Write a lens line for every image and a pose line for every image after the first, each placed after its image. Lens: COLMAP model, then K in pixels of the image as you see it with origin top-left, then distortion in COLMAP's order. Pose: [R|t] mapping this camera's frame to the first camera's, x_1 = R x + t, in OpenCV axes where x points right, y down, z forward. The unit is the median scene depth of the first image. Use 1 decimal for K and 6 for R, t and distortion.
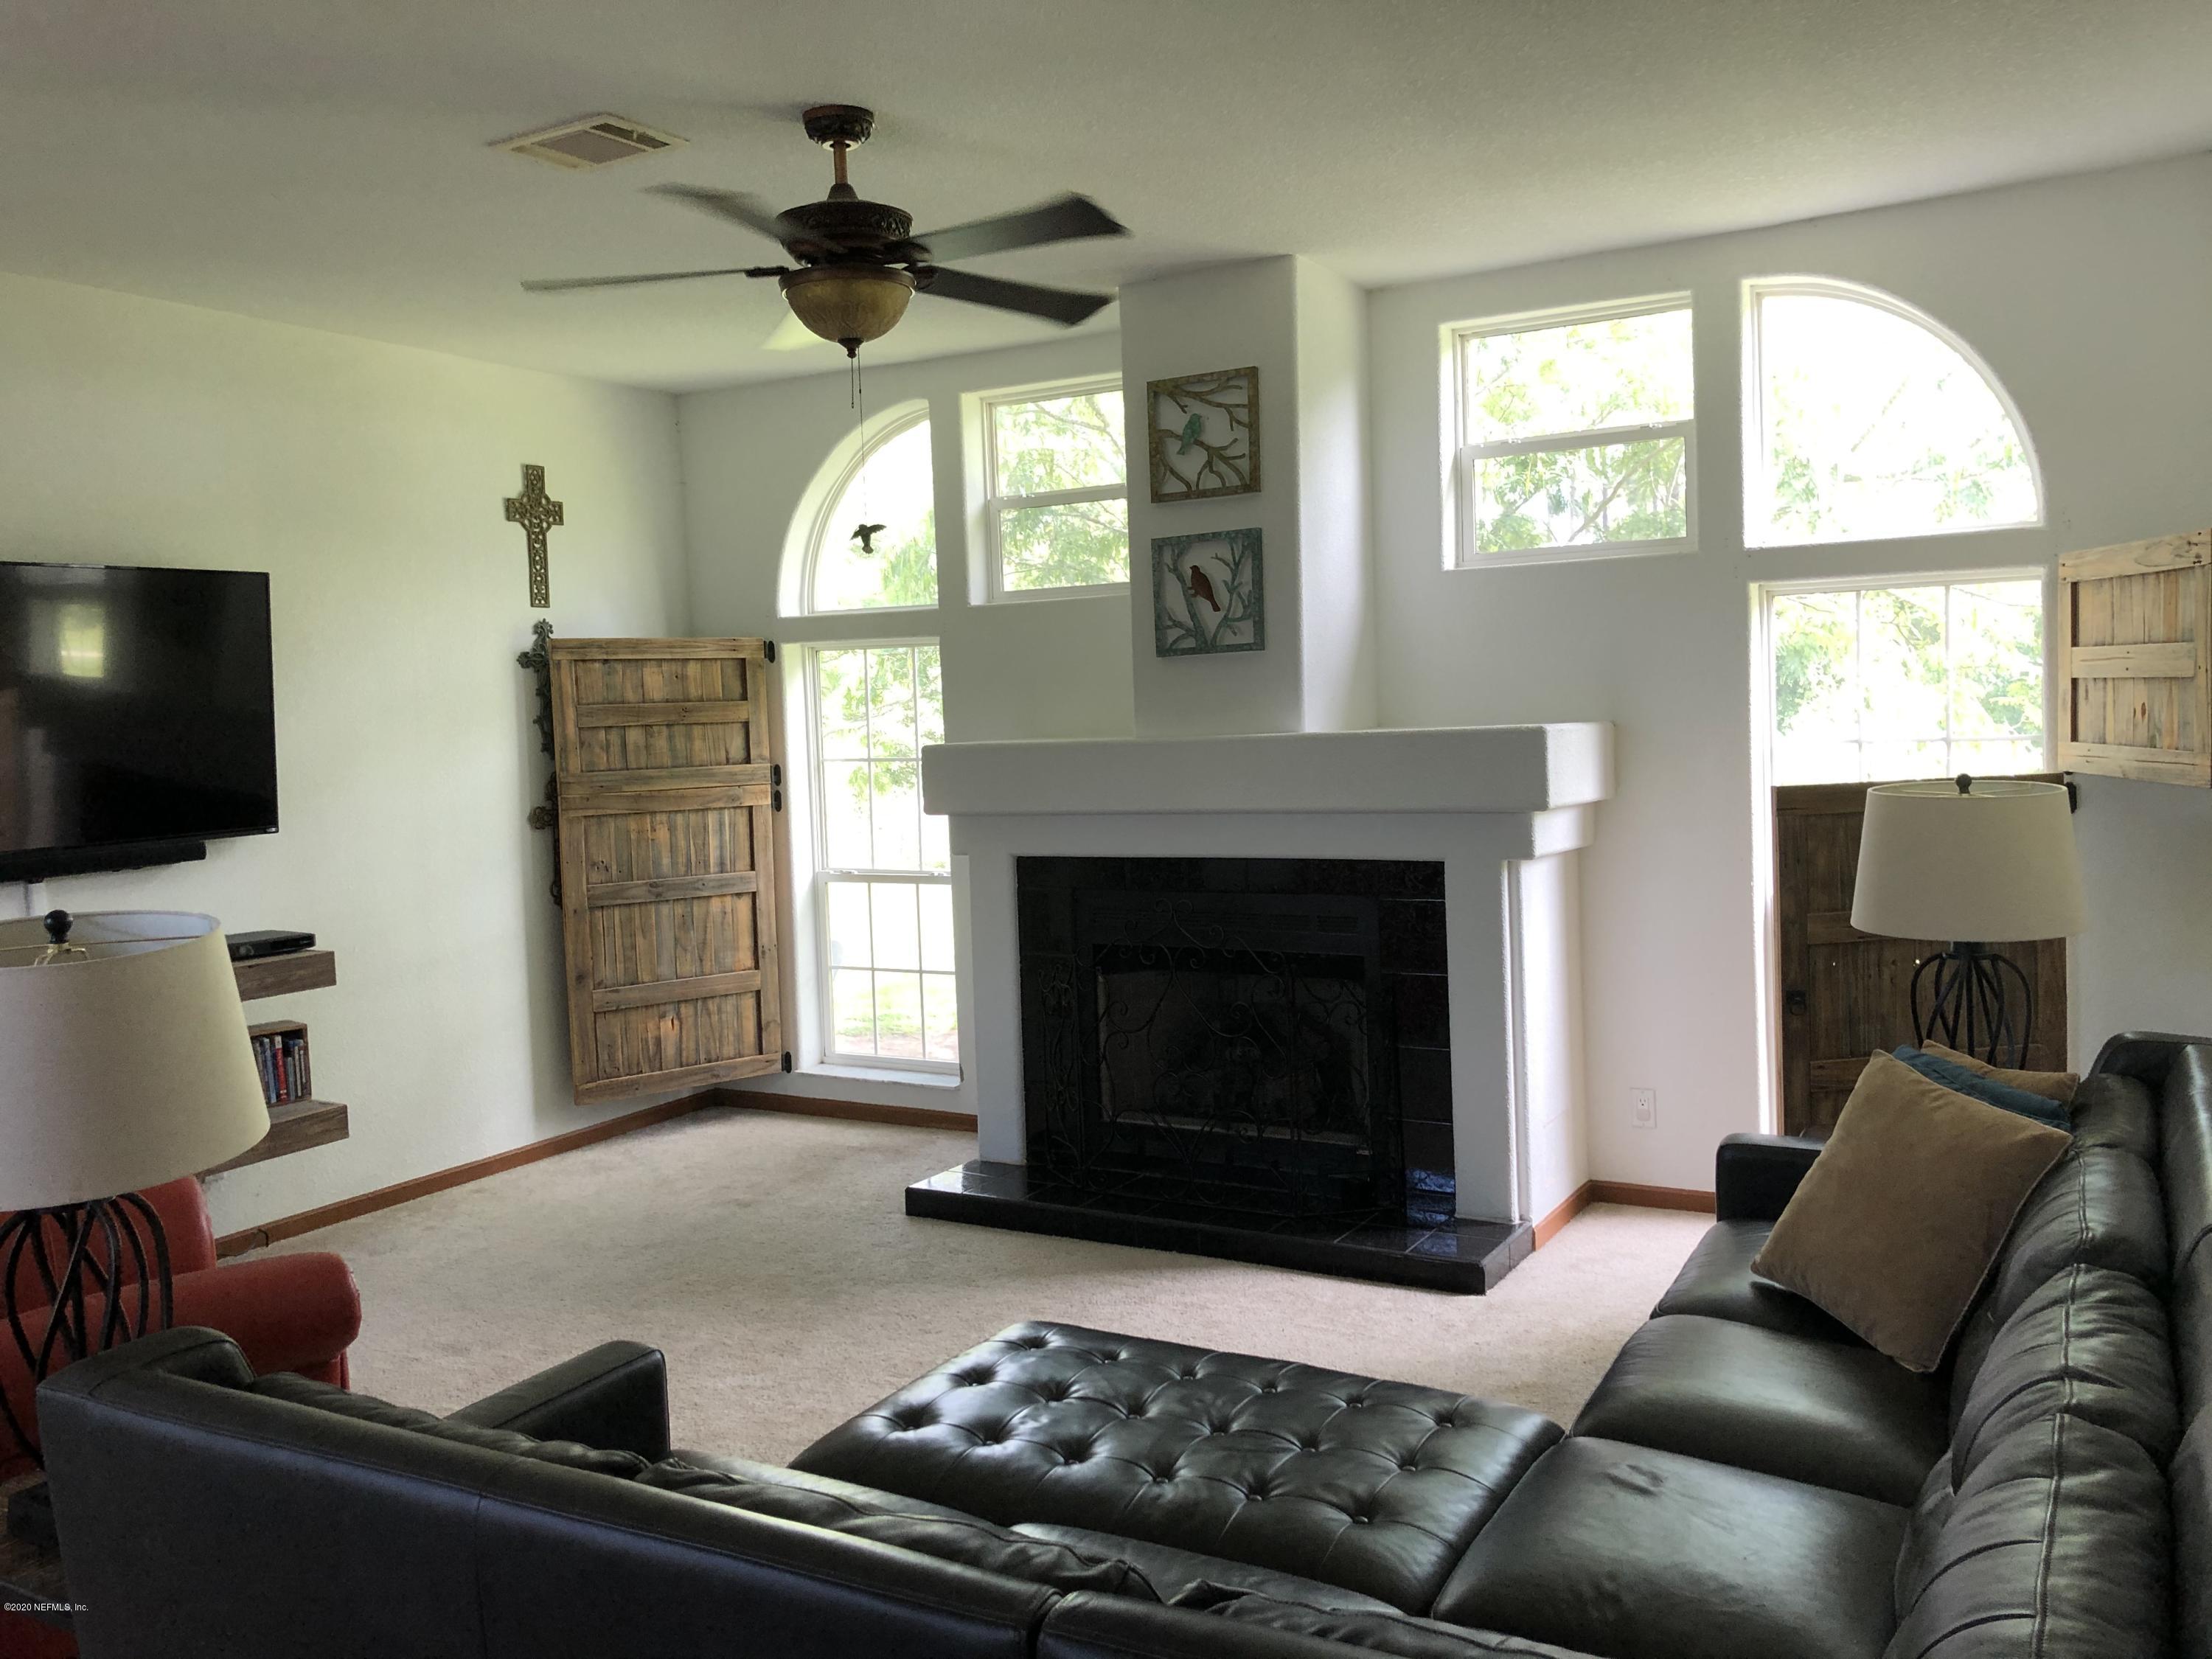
lens RADIAL K [[1803.7, 0, 1119.9], [0, 1803.7, 842.5], [0, 0, 1]] dist [0.054088, -0.054823]
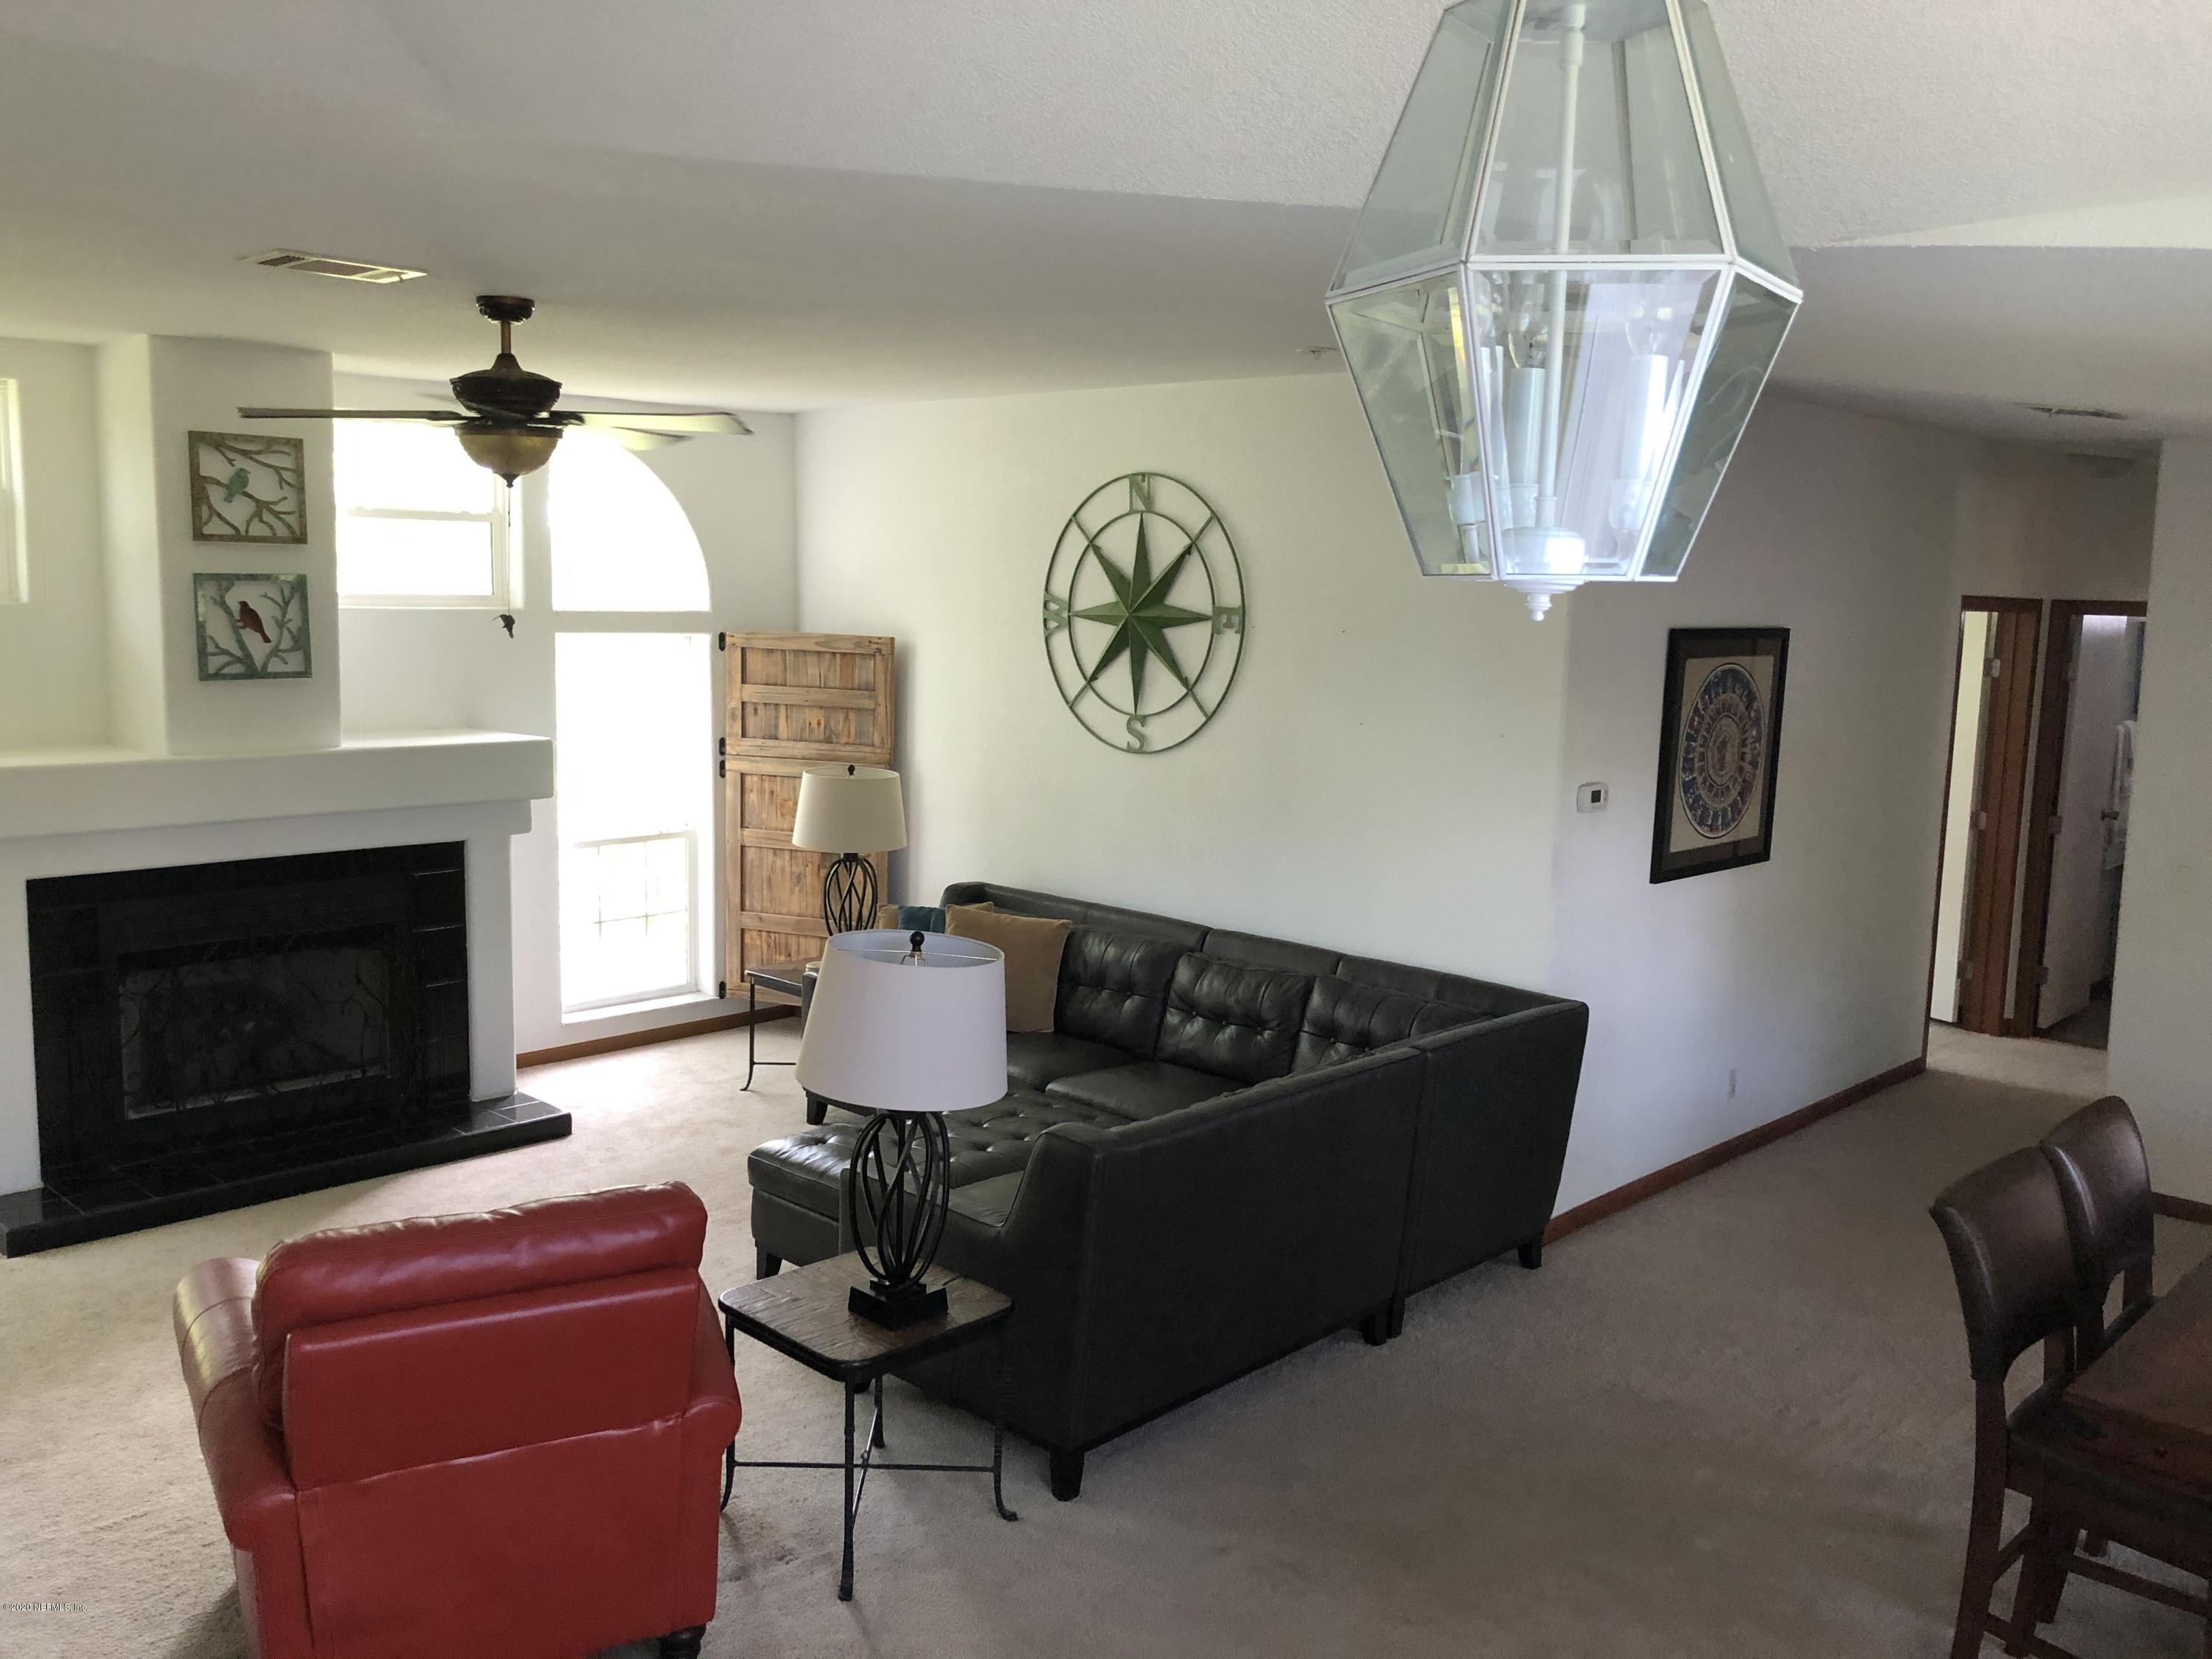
lens RADIAL K [[1803.7, 0, 1126.9], [0, 1803.7, 825.0], [0, 0, 1]] dist [0.054088, -0.054823]
pose [[0.239190, -0.084401, 0.967298, -0.953165], [0.041426, 0.996195, 0.076678, -0.078809], [-0.970089, 0.021730, 0.241777, 0.190269]]
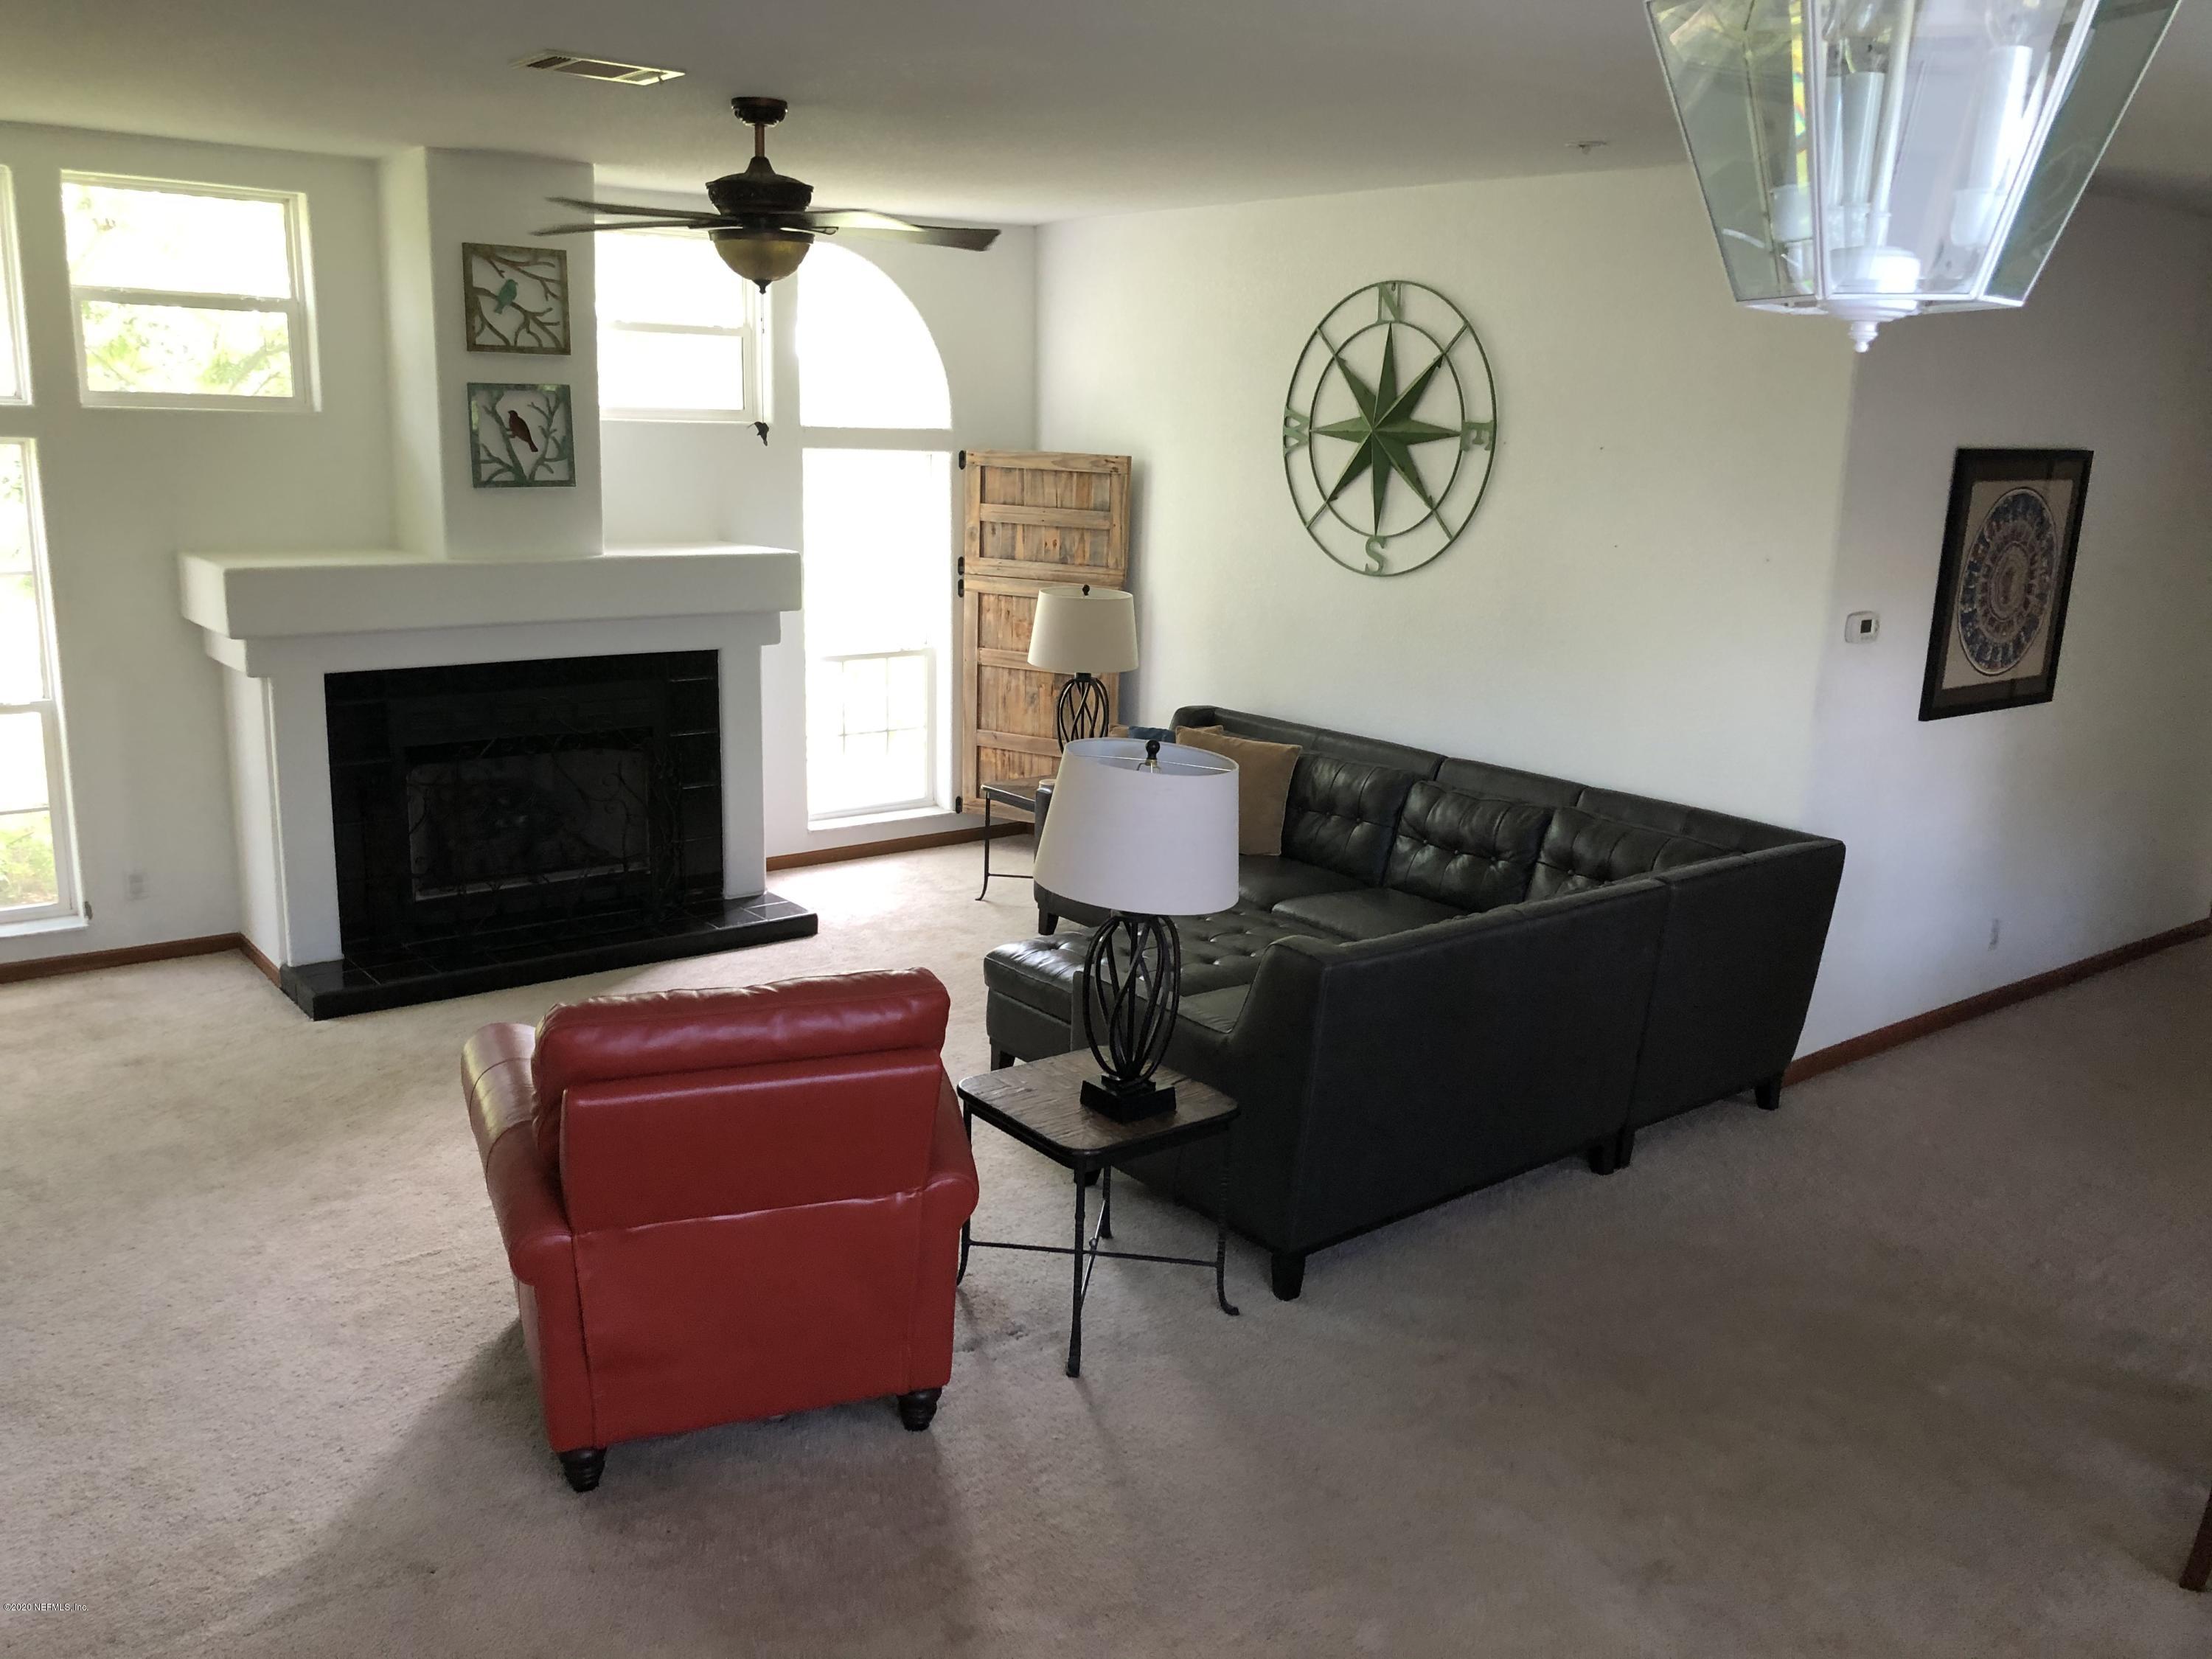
lens RADIAL K [[1803.7, 0, 1127.1], [0, 1803.7, 815.0], [0, 0, 1]] dist [0.054088, -0.054823]
pose [[0.359318, -0.154819, 0.920283, -0.952494], [0.028253, 0.987496, 0.155094, -0.066397], [-0.932787, -0.029727, 0.359200, 0.196869]]
